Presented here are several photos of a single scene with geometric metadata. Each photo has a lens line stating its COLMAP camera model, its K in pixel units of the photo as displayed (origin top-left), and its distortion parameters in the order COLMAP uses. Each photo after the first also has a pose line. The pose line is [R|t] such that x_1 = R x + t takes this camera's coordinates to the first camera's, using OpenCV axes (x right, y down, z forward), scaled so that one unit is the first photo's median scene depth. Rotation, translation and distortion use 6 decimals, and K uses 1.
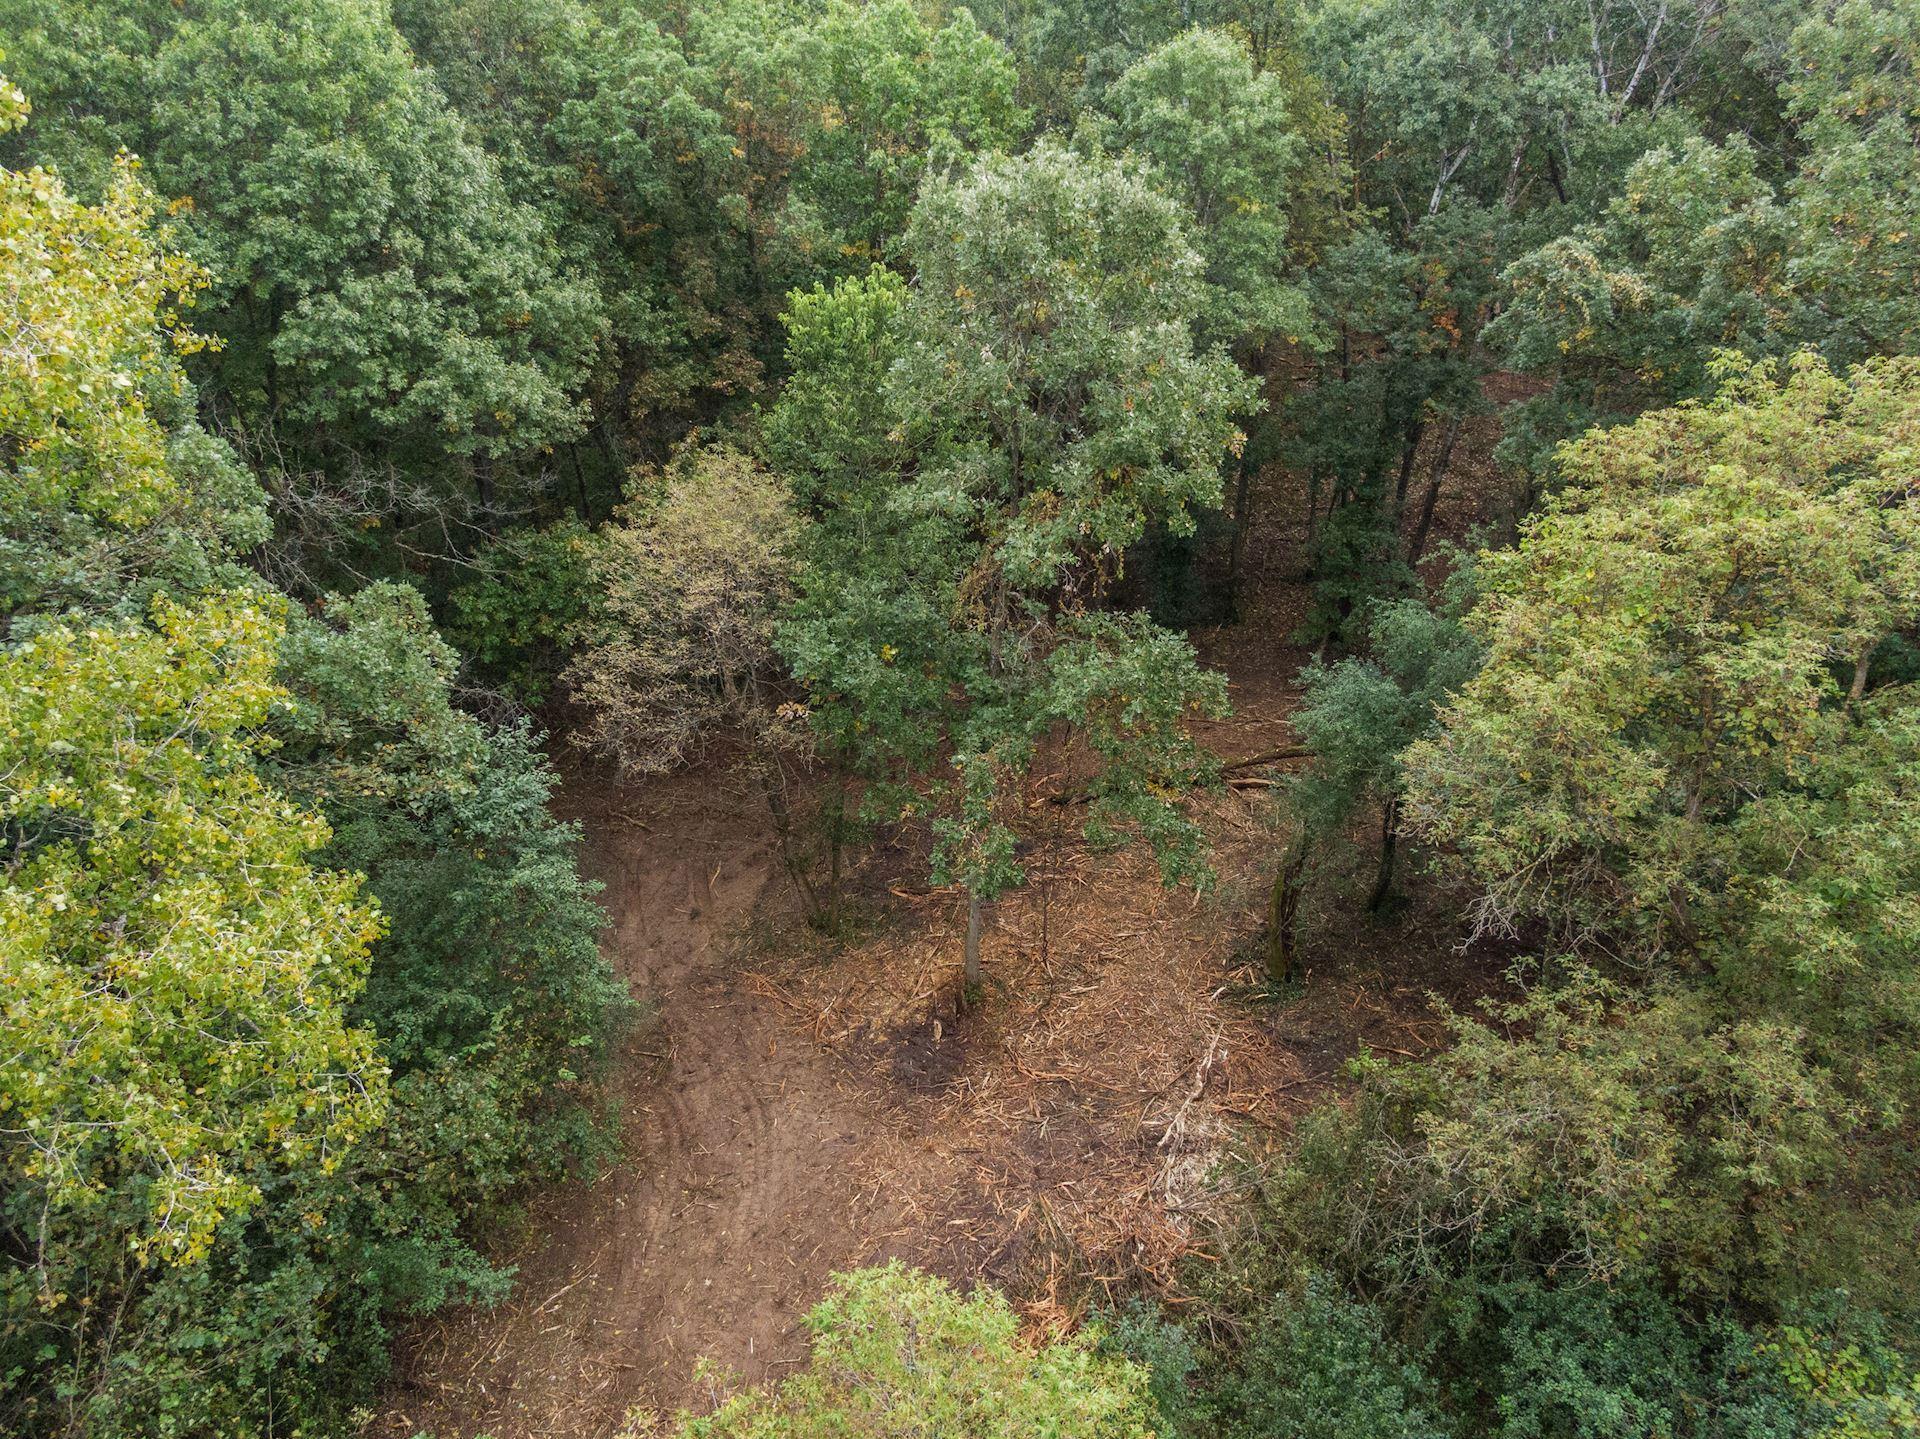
lens RADIAL K [[1434.3, 0, 958.7], [0, 1434.3, 726.6], [0, 0, 1]] dist [0.002301, 0.002312]
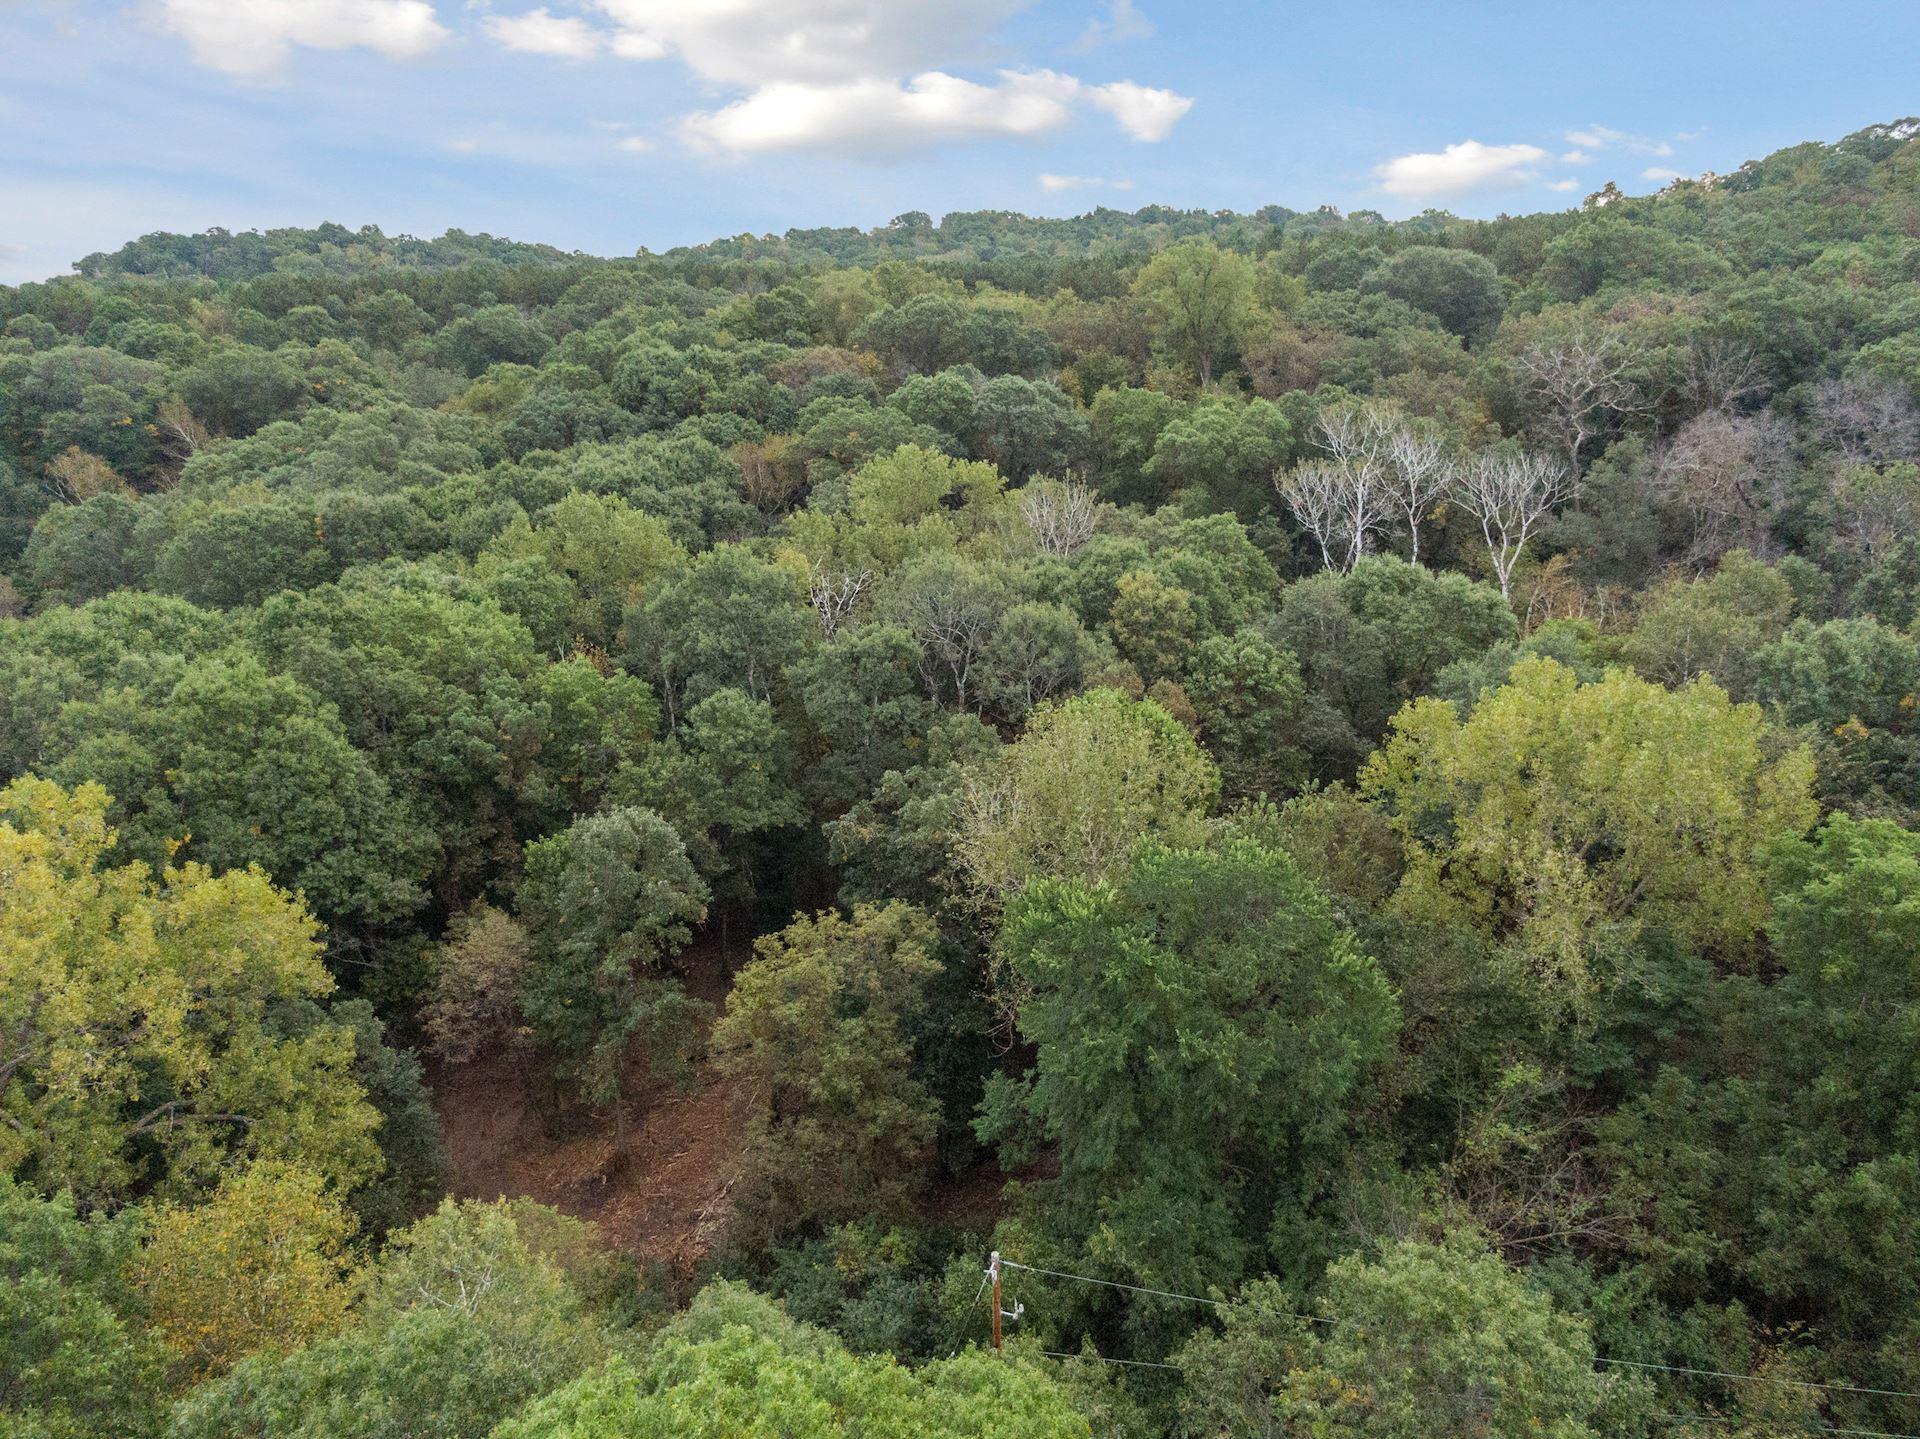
lens RADIAL K [[1434.3, 0, 974.5], [0, 1434.3, 705.4], [0, 0, 1]] dist [0.002301, 0.002312]
pose [[0.990059, -0.037675, 0.135513, 0.297958], [0.061294, 0.982730, -0.174596, -0.075817], [-0.126594, 0.181167, 0.975270, -1.390247]]
